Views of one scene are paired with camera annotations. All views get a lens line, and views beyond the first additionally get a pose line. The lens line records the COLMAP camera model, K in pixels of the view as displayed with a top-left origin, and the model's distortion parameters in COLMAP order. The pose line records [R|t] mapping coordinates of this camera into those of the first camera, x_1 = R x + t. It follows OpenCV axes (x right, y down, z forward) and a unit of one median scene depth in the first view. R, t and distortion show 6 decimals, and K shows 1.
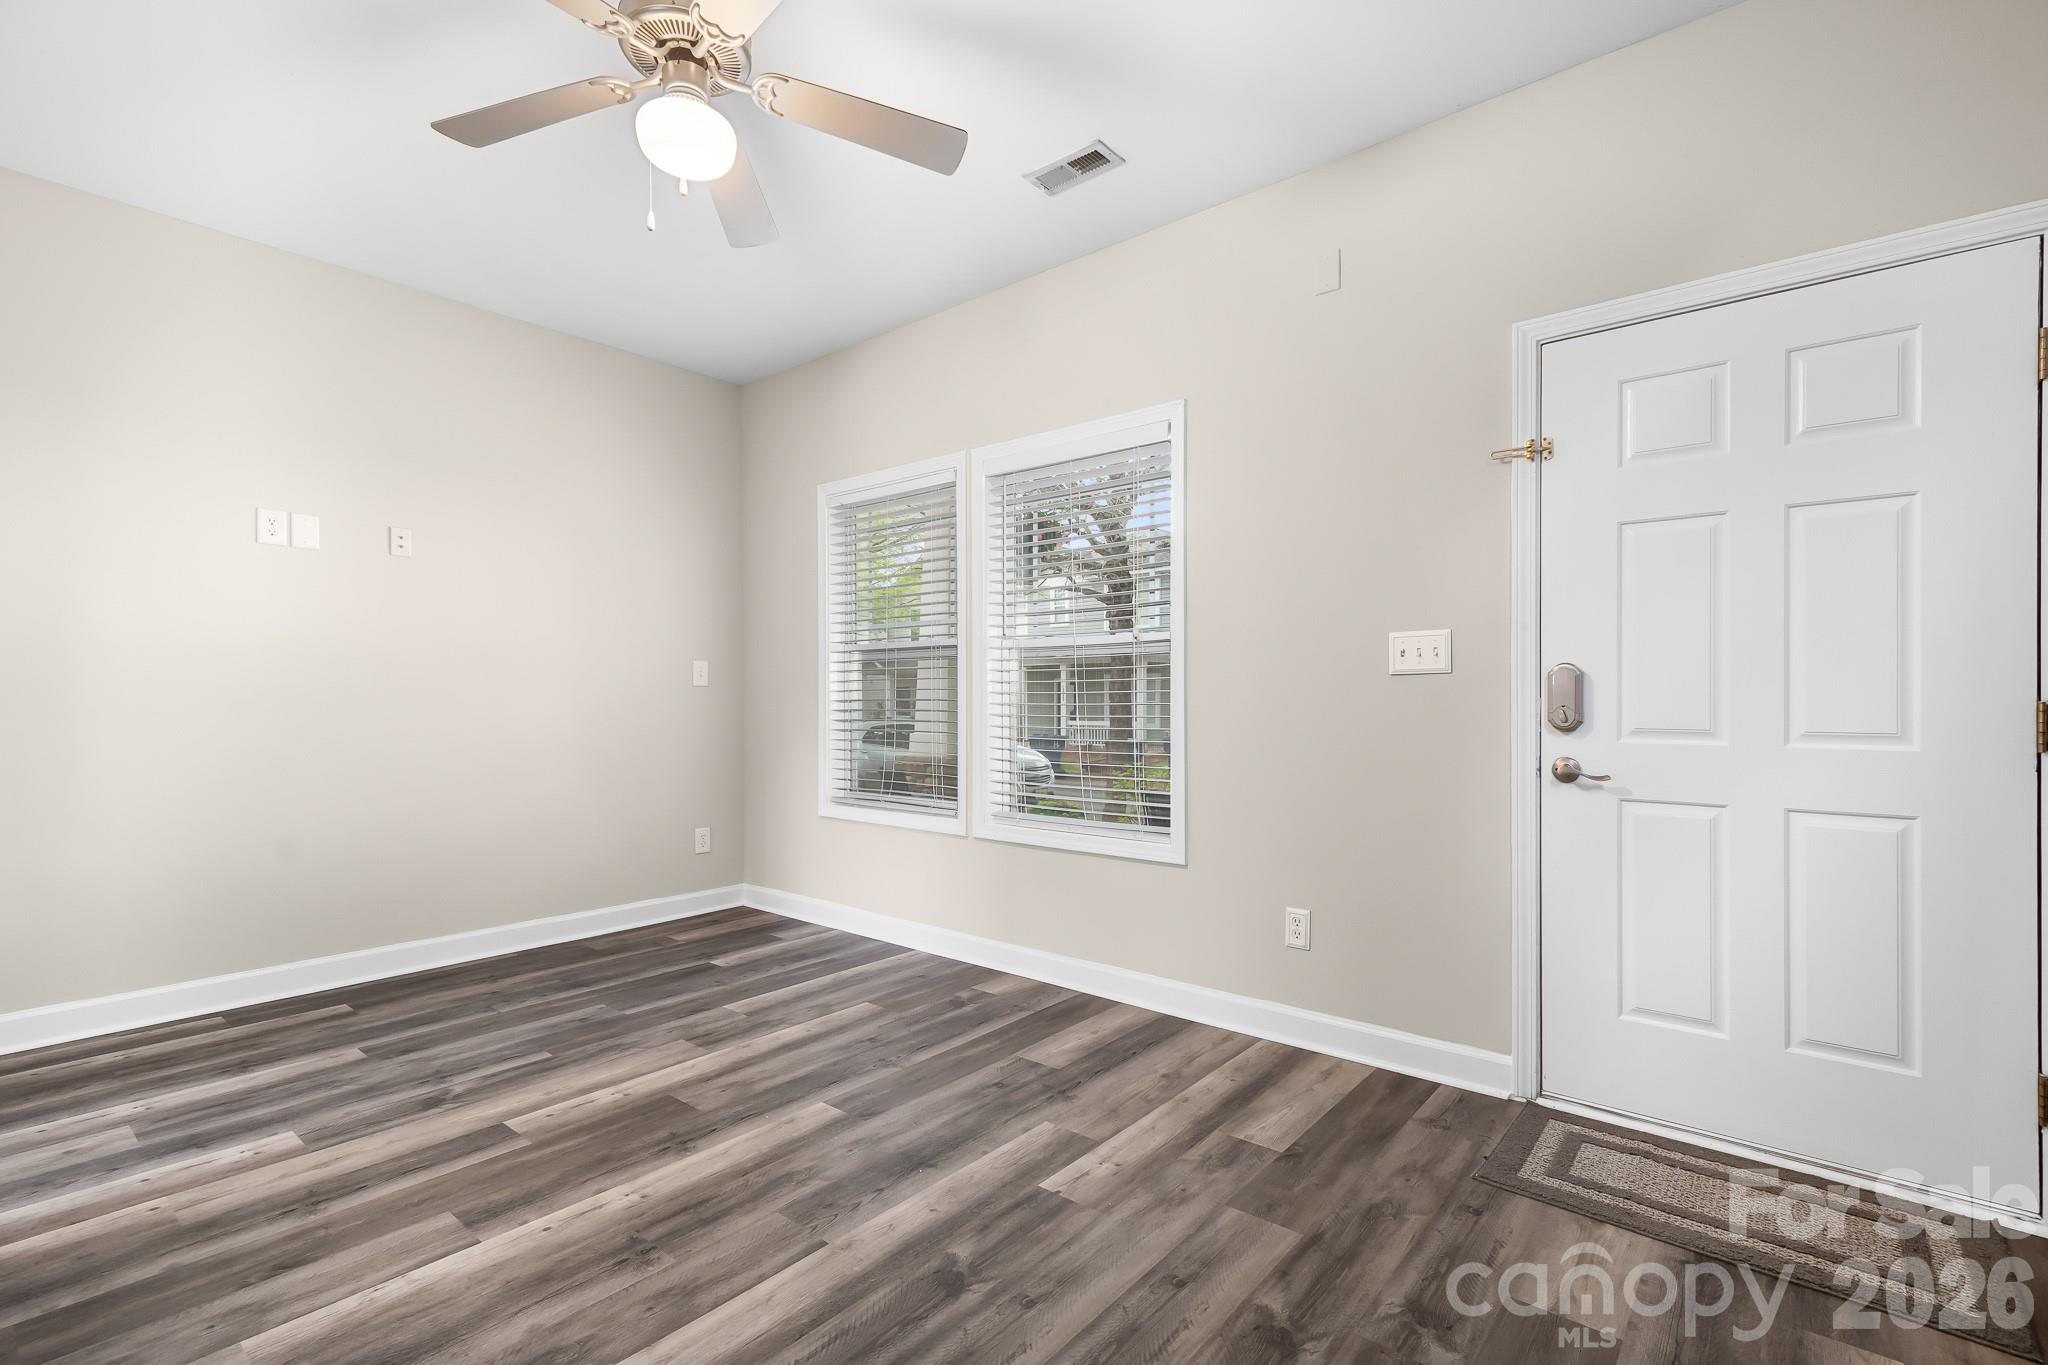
lens RADIAL K [[925.0, 0, 1029.5], [0, 925.0, 694.8], [0, 0, 1]] dist [0.020016, -0.002351]
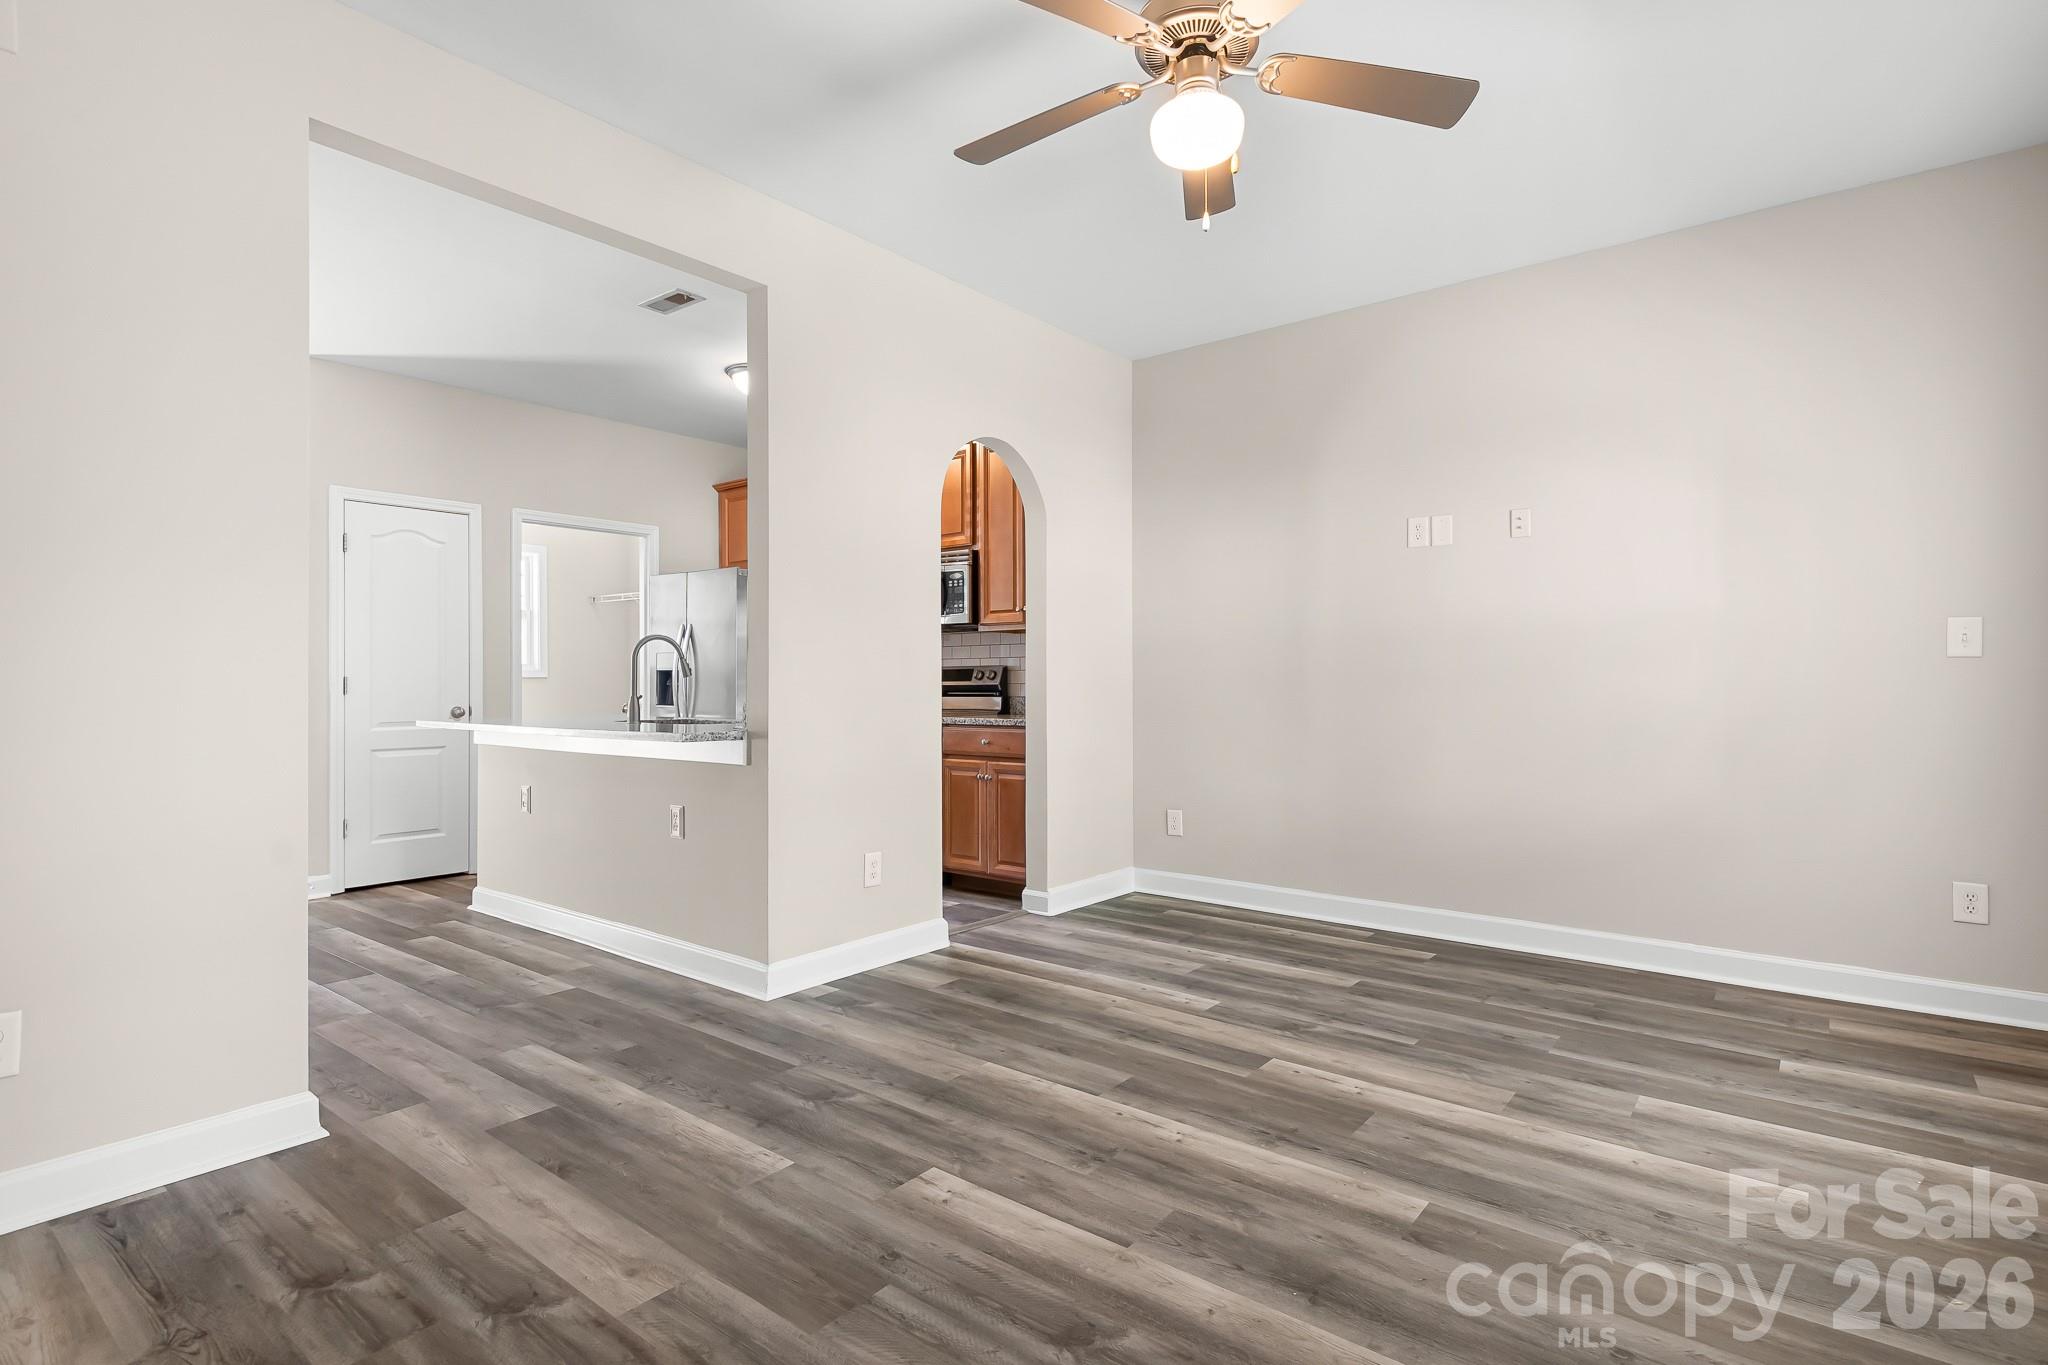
lens RADIAL K [[1013.8, 0, 1023.1], [0, 1013.8, 680.0], [0, 0, 1]] dist [0.010874, -0.000235]
pose [[0.015594, -0.000668, -0.999878, 0.598262], [0.006836, 0.999976, -0.000561, 0.004352], [0.999855, -0.006827, 0.015599, 0.637092]]
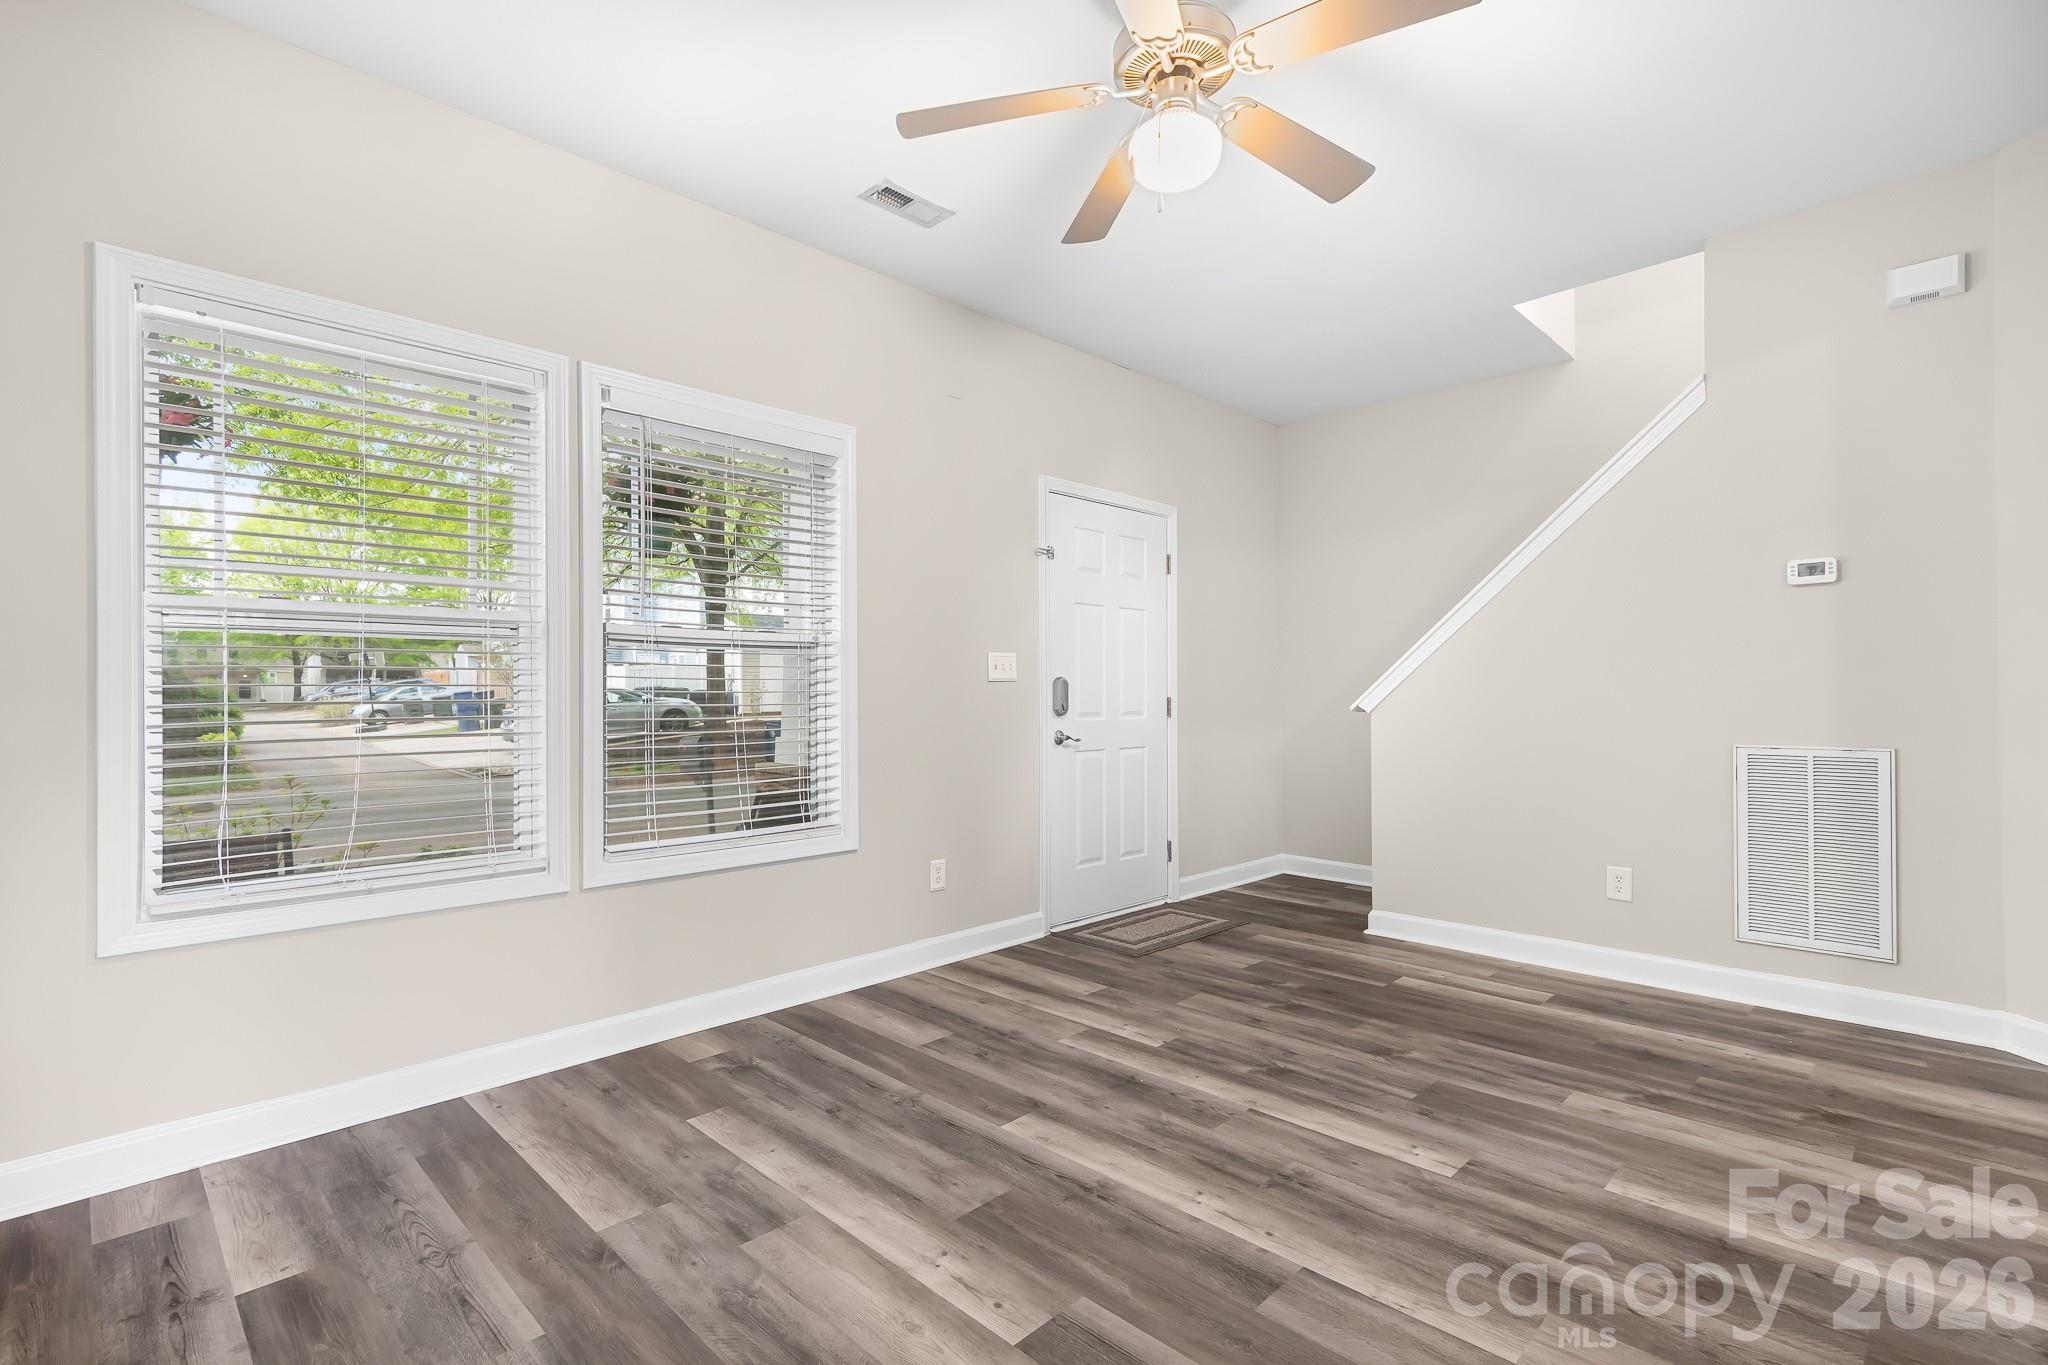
lens RADIAL K [[925.0, 0, 1029.0], [0, 925.0, 690.4], [0, 0, 1]] dist [0.020016, -0.002351]
pose [[0.087184, 0.009170, 0.996150, -1.129040], [0.001575, 0.999955, -0.009343, 0.006442], [-0.996191, 0.002383, 0.087166, 0.865407]]
